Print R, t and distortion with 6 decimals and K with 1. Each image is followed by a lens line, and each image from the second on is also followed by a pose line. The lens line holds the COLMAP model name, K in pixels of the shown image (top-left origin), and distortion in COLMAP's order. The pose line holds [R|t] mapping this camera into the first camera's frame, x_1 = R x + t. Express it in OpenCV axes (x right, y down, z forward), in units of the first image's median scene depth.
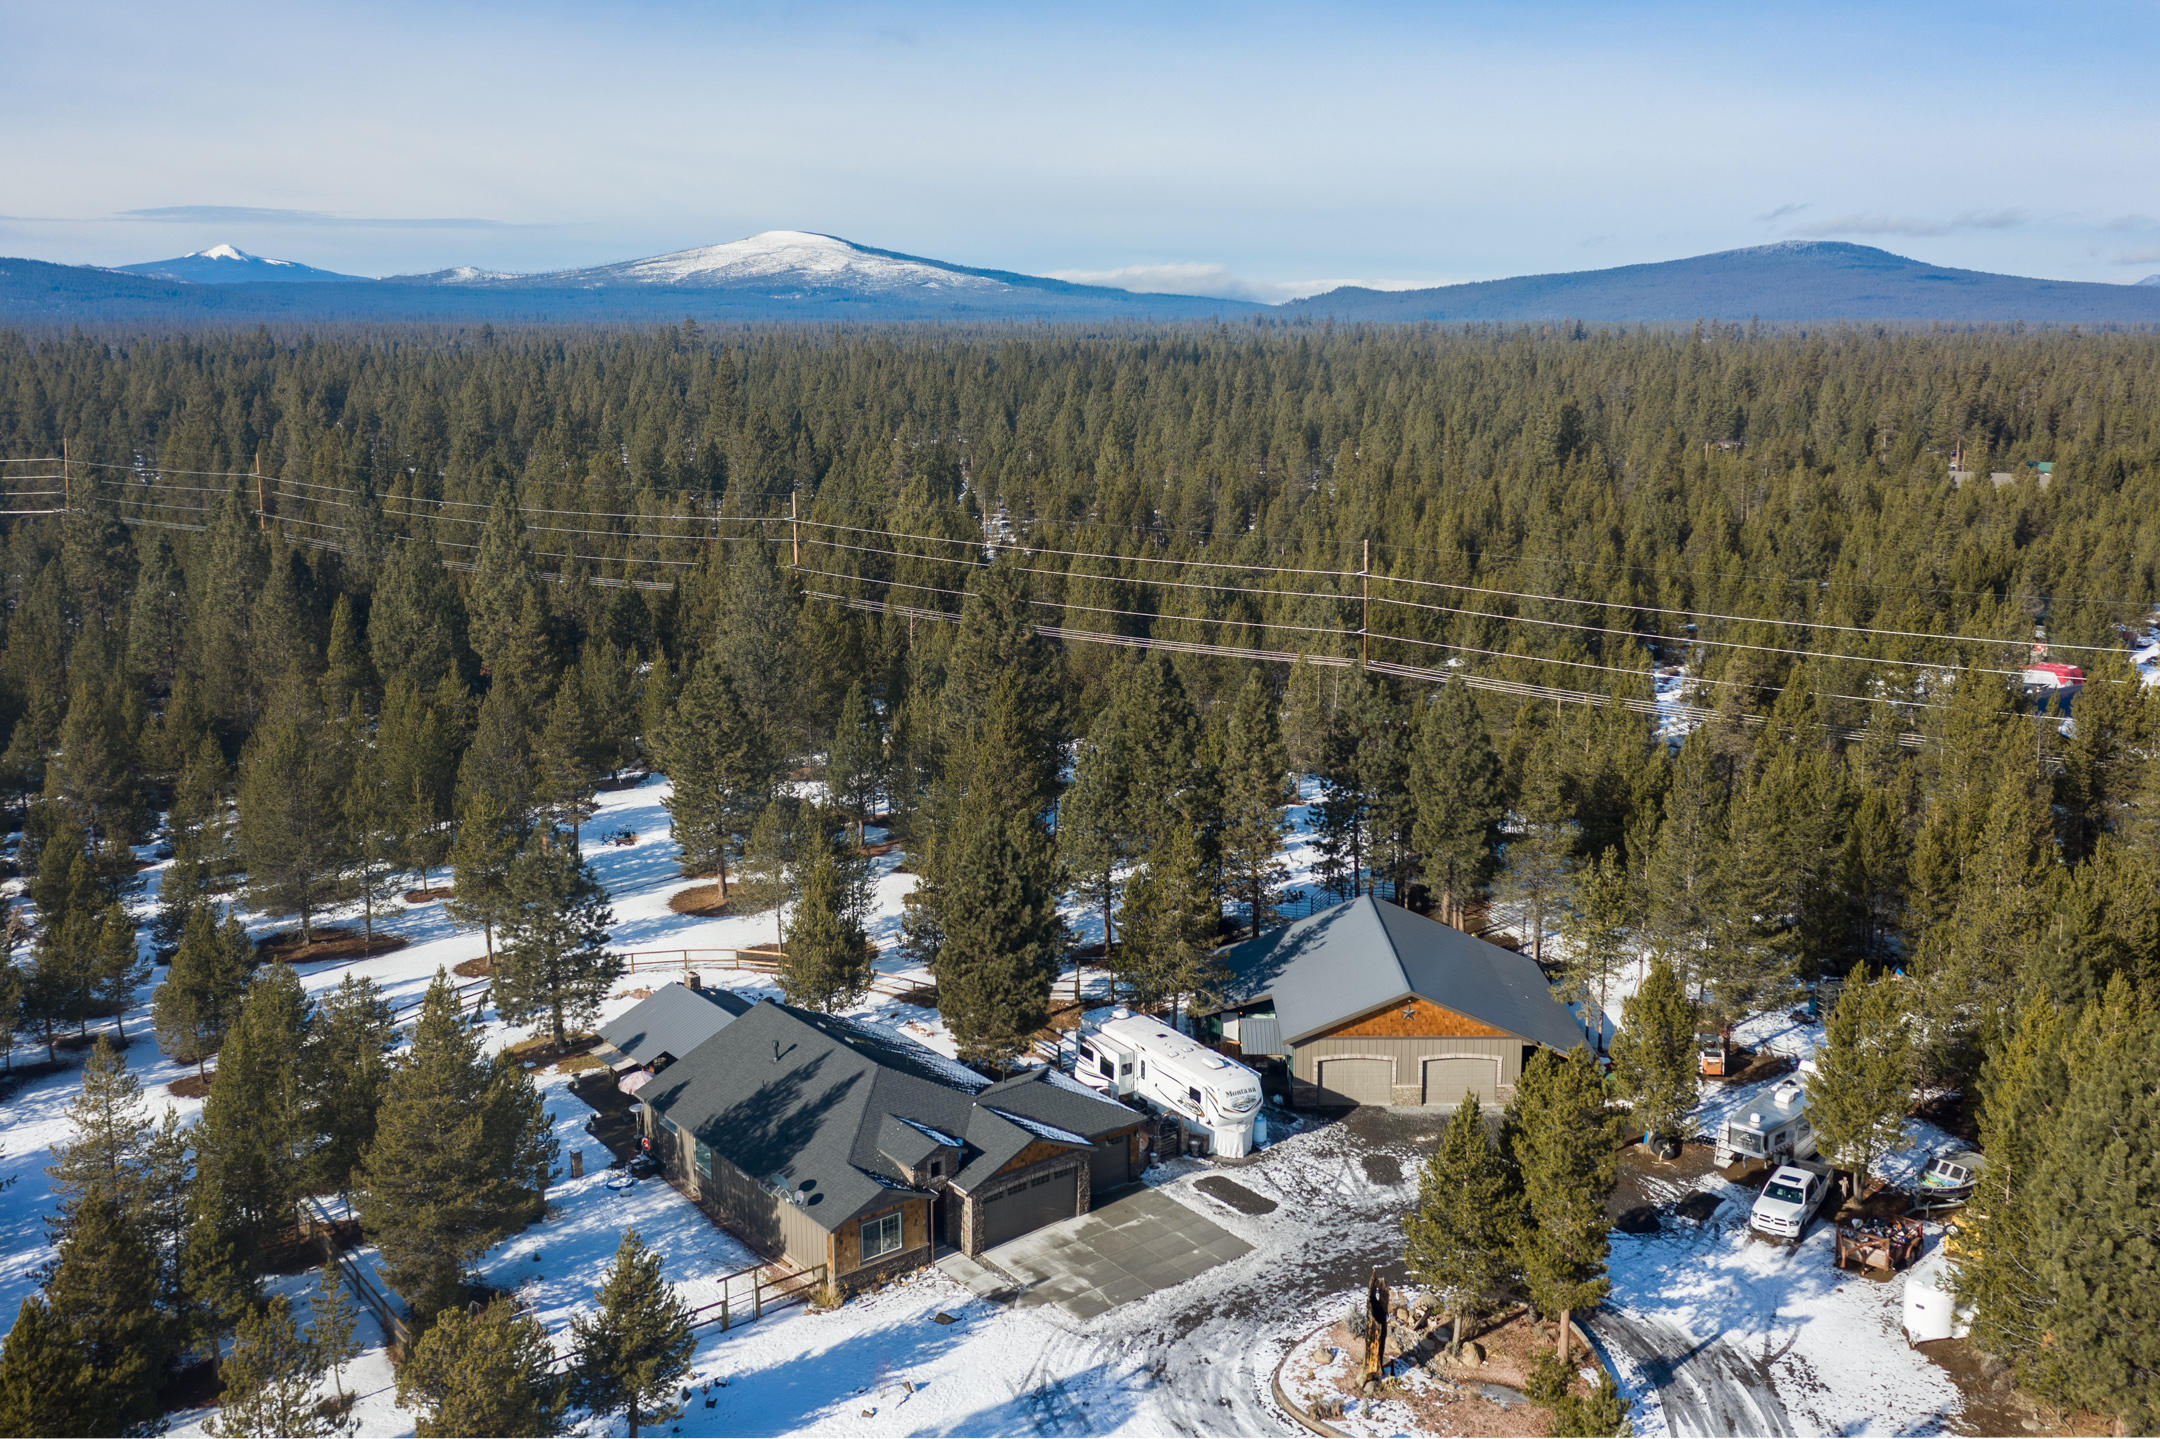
lens RADIAL K [[1883.1, 0, 1111.7], [0, 1883.1, 688.8], [0, 0, 1]] dist [-0.009544, 0.002882]
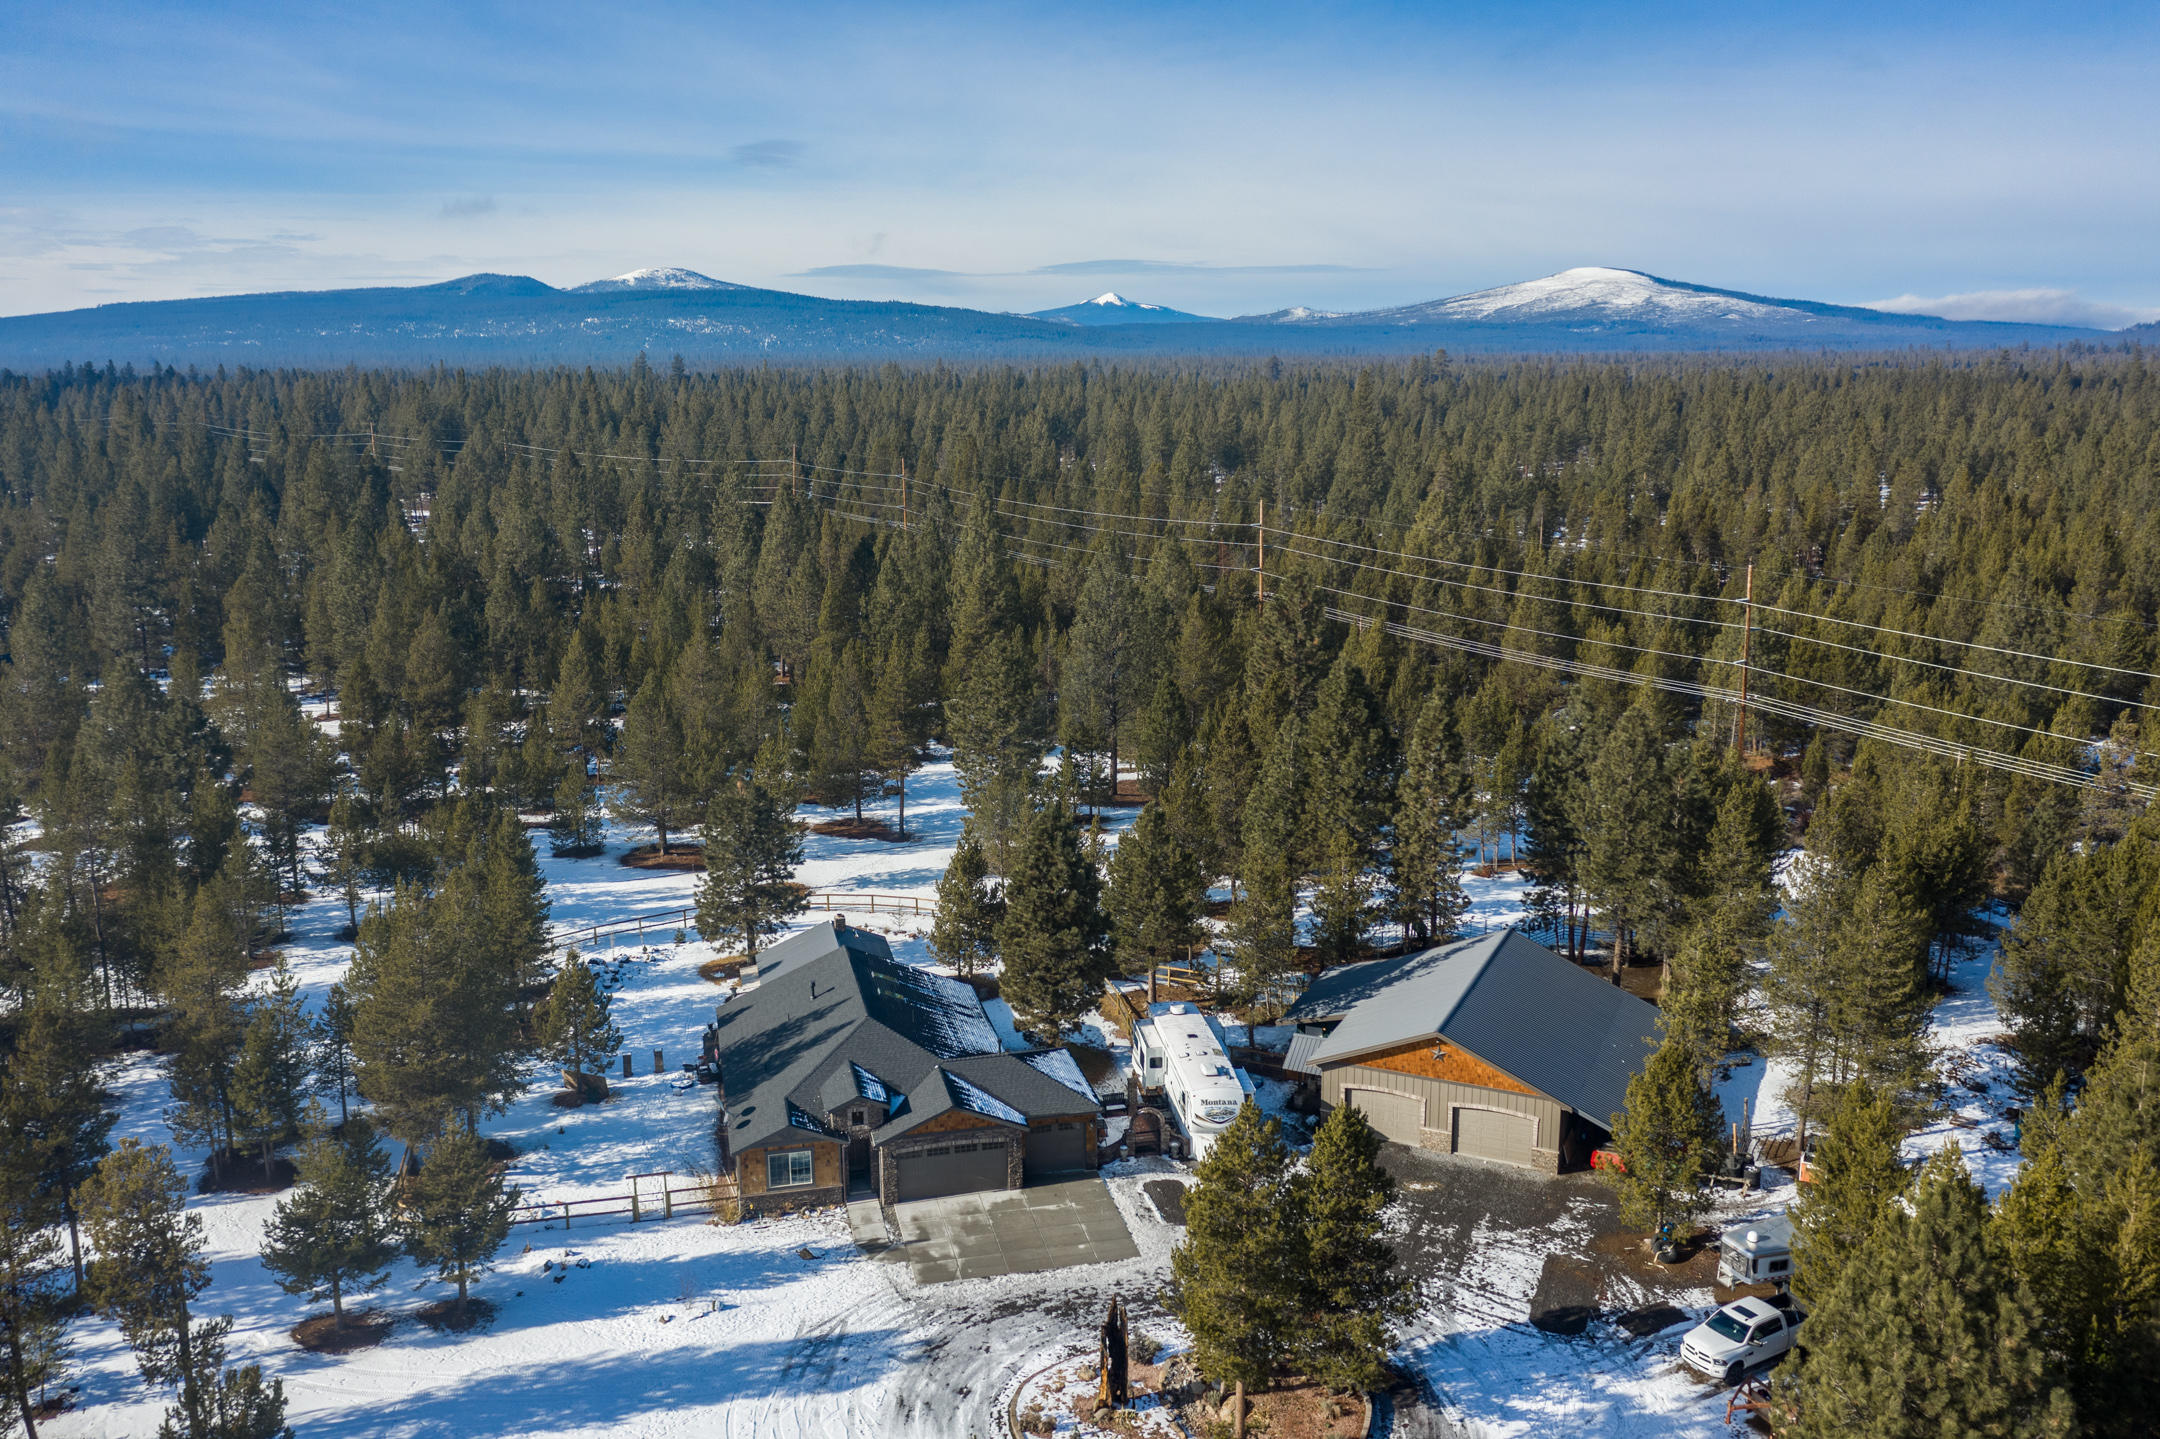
lens RADIAL K [[1711.2, 0, 1079.5], [0, 1711.2, 747.7], [0, 0, 1]] dist [-0.005744, -0.000629]
pose [[0.900304, 0.088458, -0.426179, 0.390158], [-0.074214, 0.995991, 0.049951, -0.011787], [0.428889, -0.013343, 0.903259, 0.167171]]
